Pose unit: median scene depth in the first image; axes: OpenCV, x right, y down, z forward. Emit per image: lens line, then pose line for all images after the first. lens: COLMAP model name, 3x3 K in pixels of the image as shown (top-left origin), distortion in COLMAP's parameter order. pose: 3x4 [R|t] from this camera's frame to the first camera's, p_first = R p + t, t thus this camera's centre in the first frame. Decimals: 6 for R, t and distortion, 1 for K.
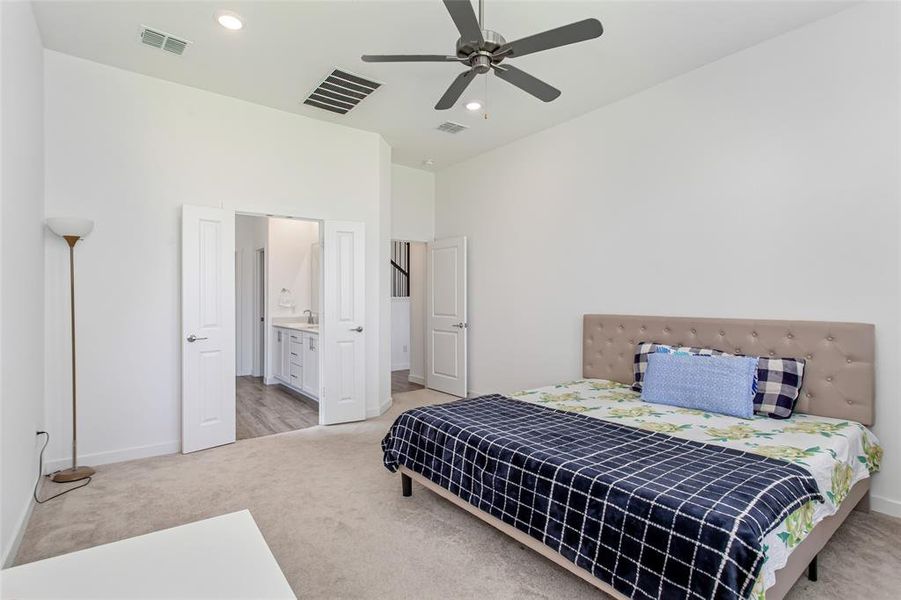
lens RADIAL K [[431.0, 0, 444.0], [0, 431.0, 300.2], [0, 0, 1]] dist [0.001657, 0.000210]
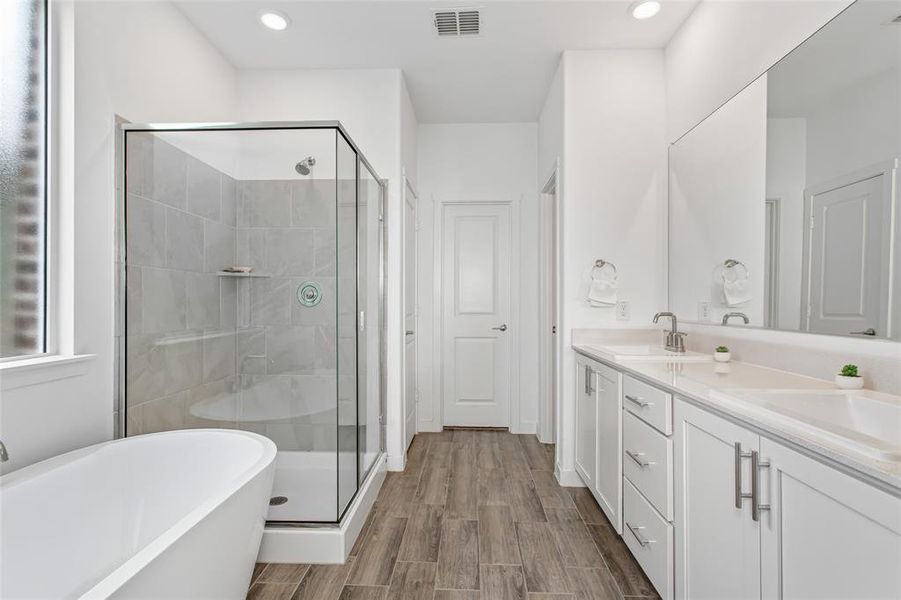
lens RADIAL K [[421.2, 0, 450.5], [0, 421.2, 300.0], [0, 0, 1]] dist [0.001125, 0.000118]
pose [[0.783639, -0.012517, -0.621091, -0.237518], [0.015156, 0.999885, -0.001029, 0.010213], [0.621032, -0.008607, 0.783738, 0.612135]]
